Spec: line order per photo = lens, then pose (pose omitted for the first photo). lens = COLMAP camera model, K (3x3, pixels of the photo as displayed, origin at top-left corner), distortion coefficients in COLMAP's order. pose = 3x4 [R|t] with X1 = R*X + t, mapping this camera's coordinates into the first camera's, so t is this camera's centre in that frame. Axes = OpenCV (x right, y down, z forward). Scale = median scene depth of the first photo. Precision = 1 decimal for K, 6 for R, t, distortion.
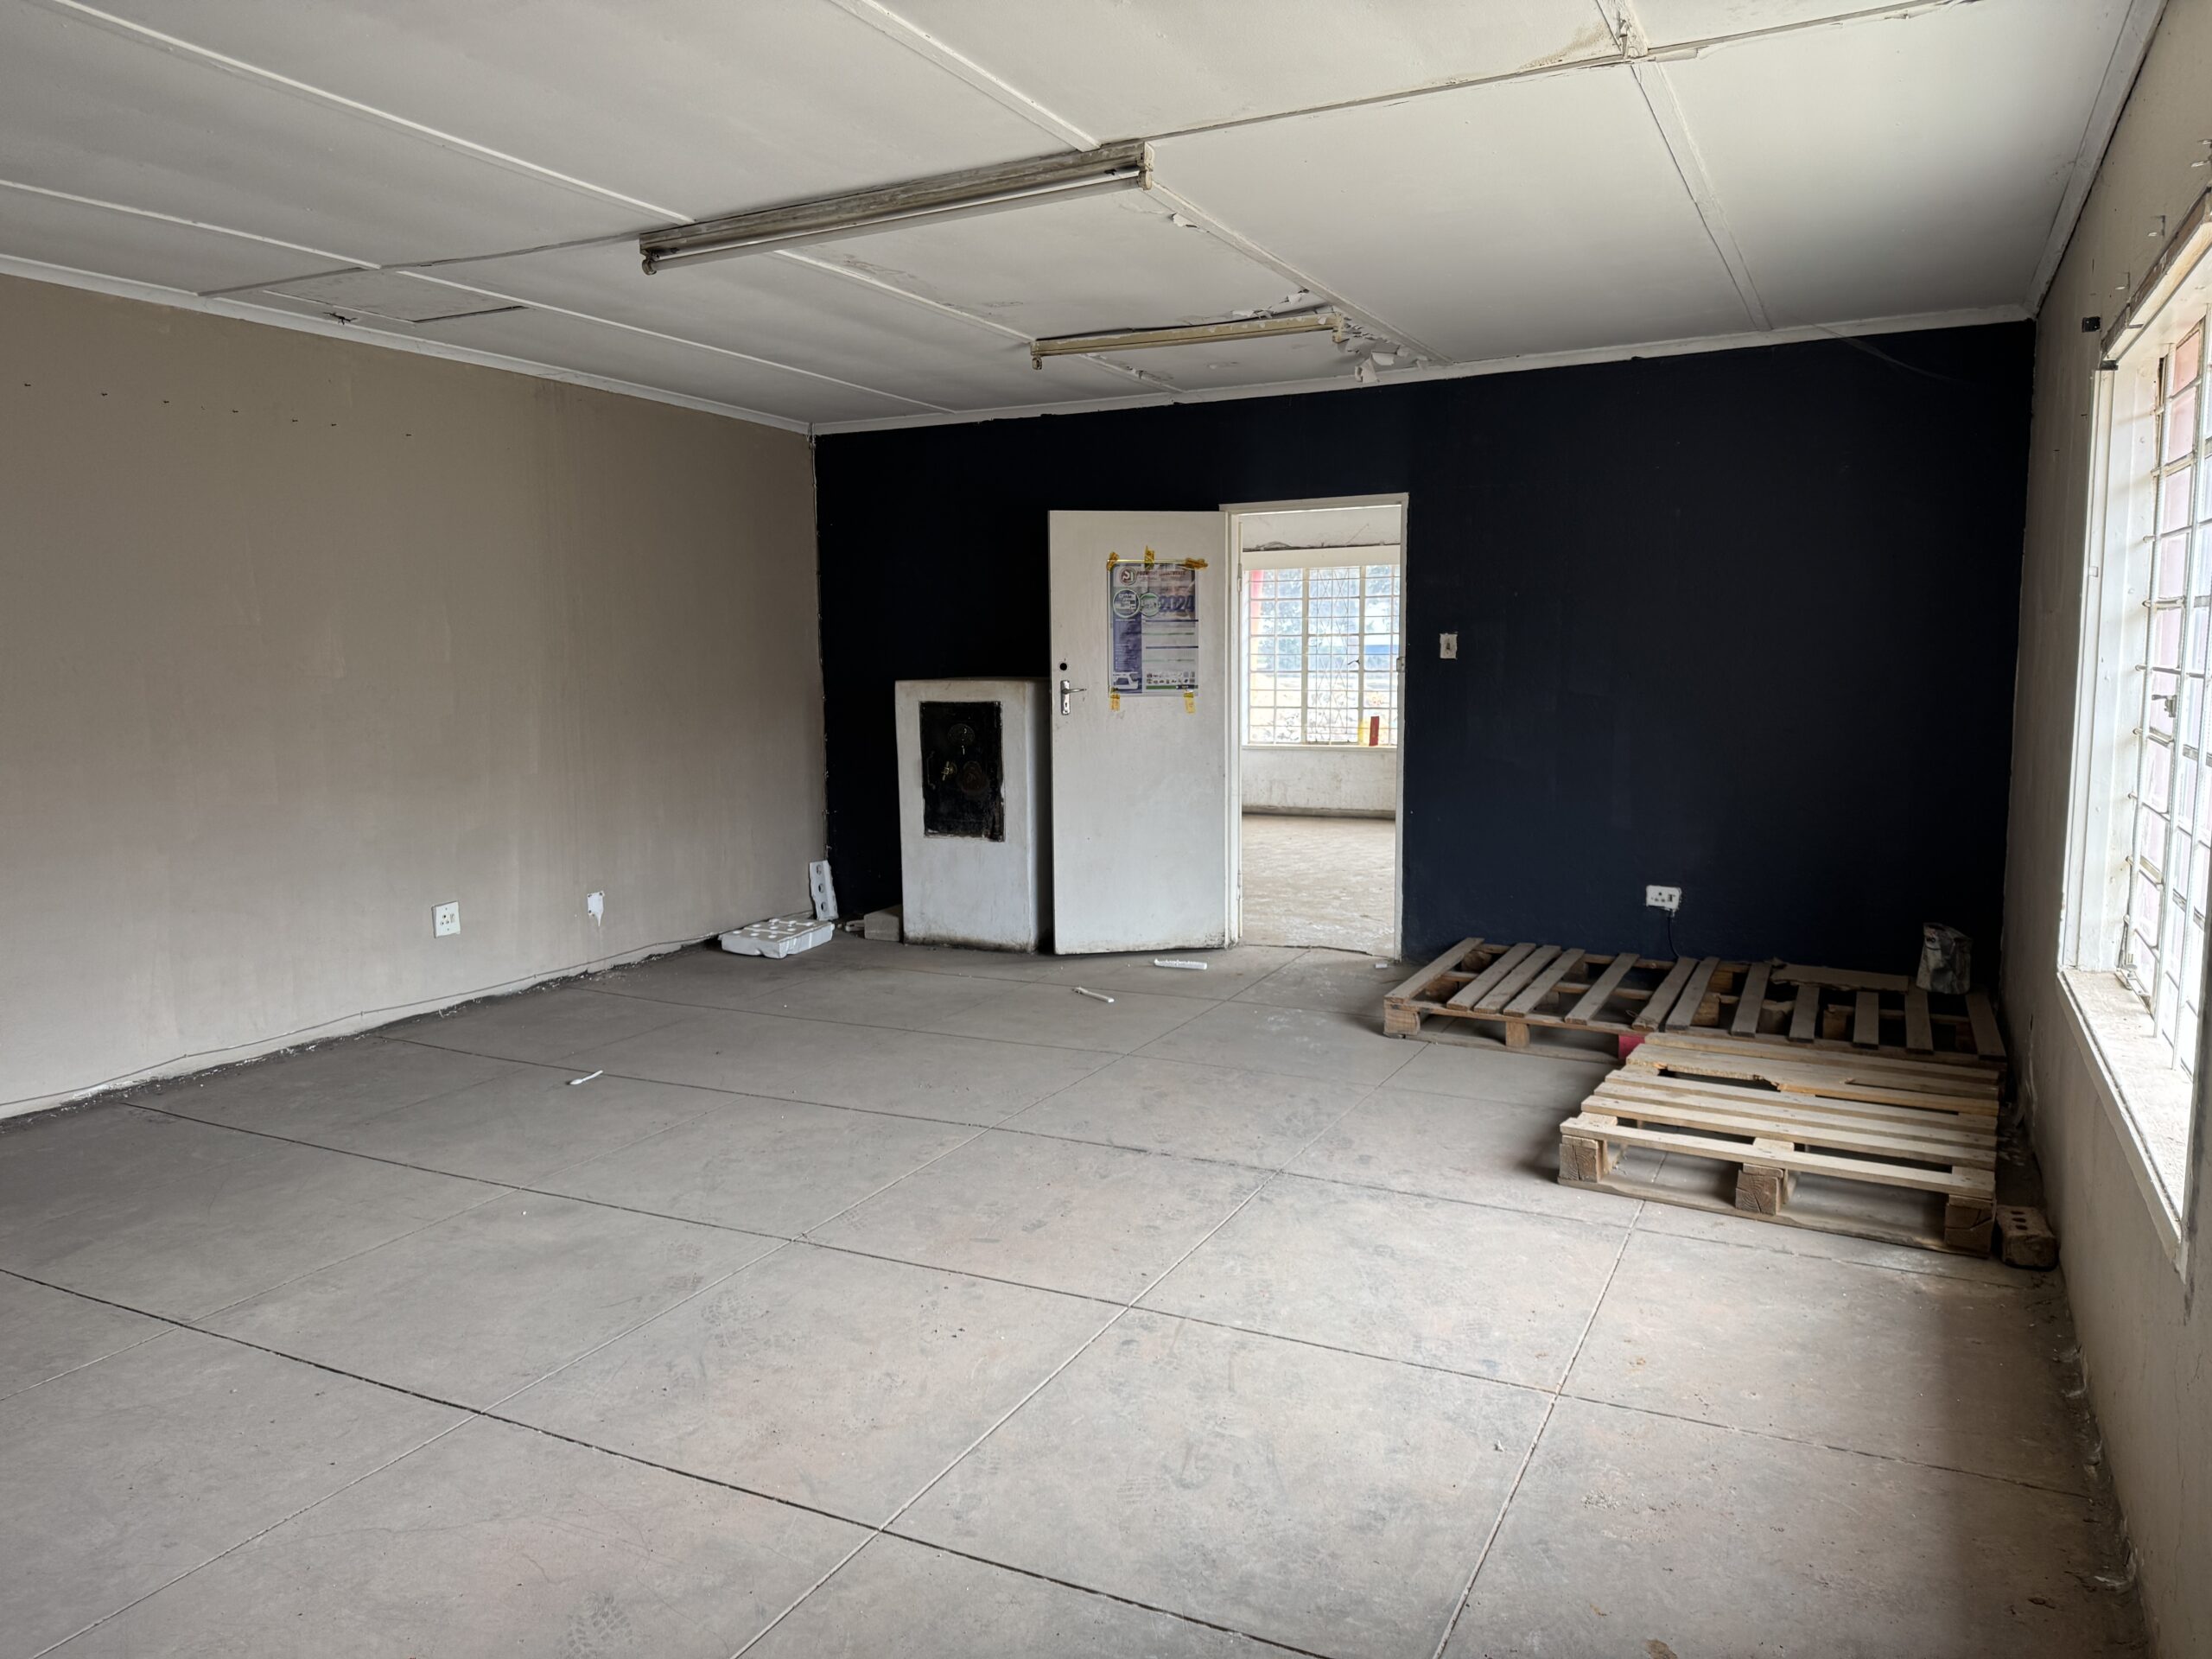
lens RADIAL K [[1551.7, 0, 1106.0], [0, 1551.7, 829.5], [0, 0, 1]] dist [0.066433, -0.002153]
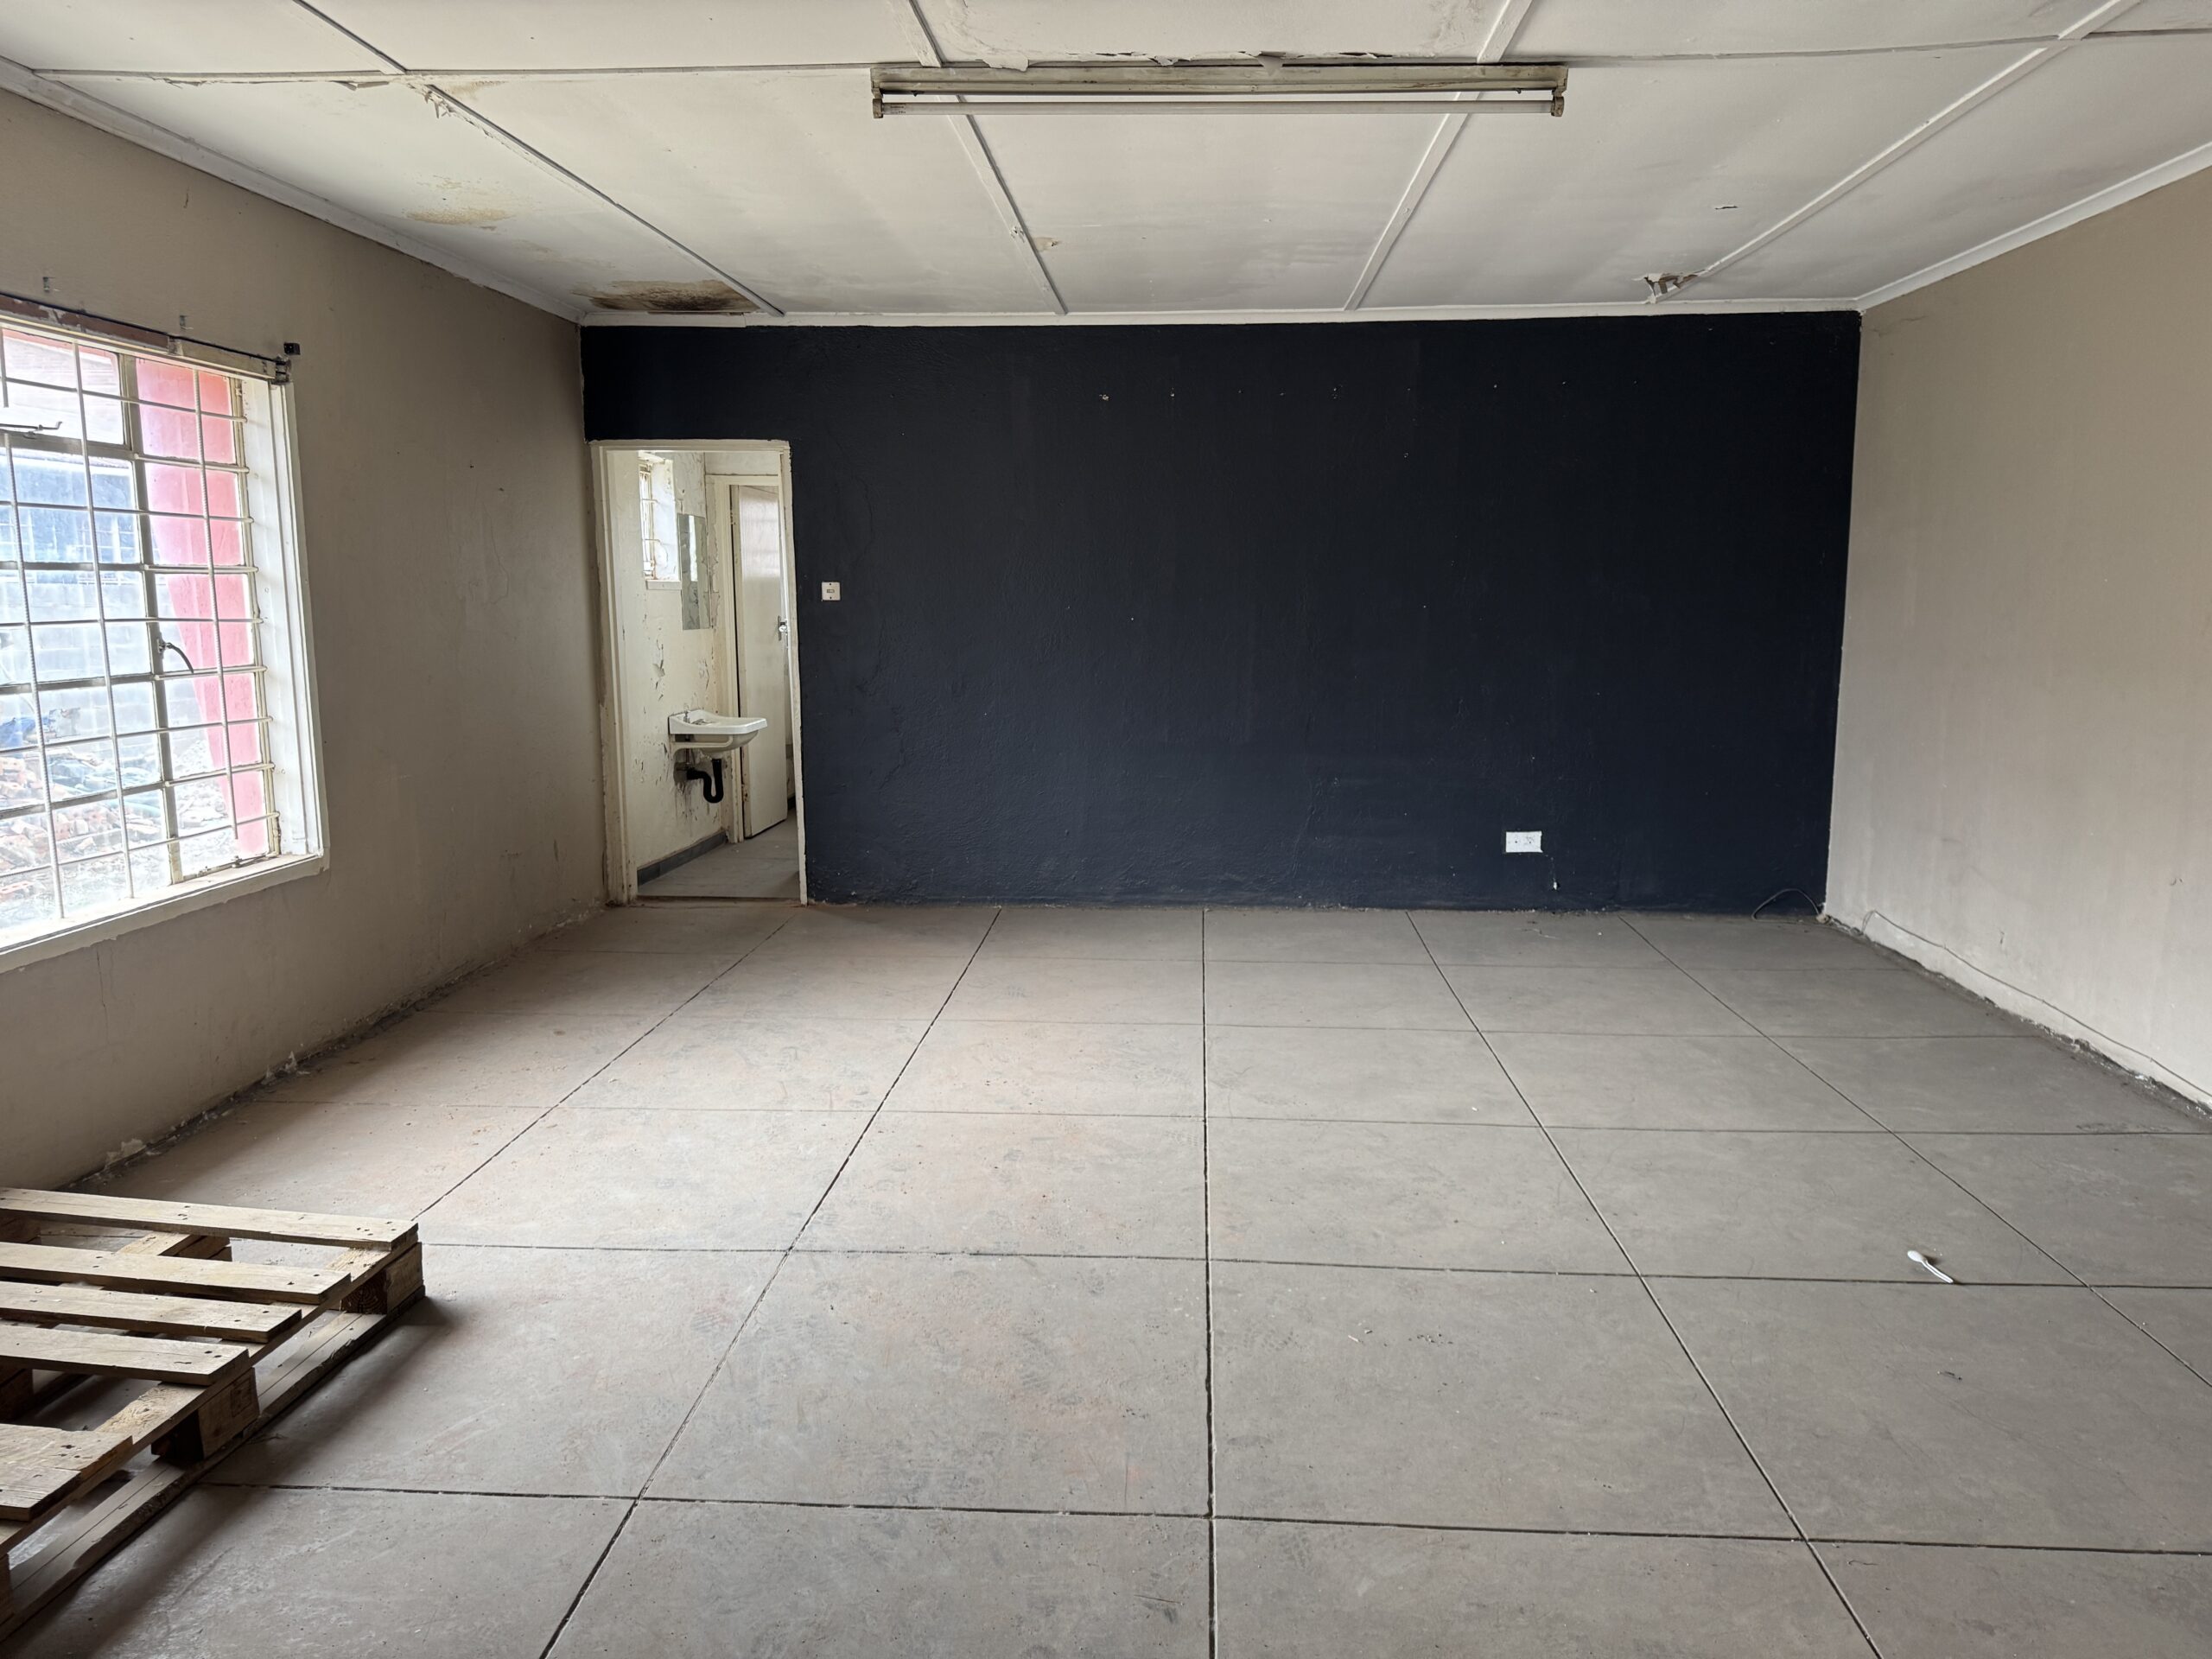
lens RADIAL K [[1551.7, 0, 1106.0], [0, 1551.7, 829.5], [0, 0, 1]] dist [0.066433, -0.002153]
pose [[-0.918740, 0.071990, -0.388245, 0.282181], [-0.036237, 0.963719, 0.264447, -0.228006], [0.393197, 0.257027, -0.882799, 1.881412]]
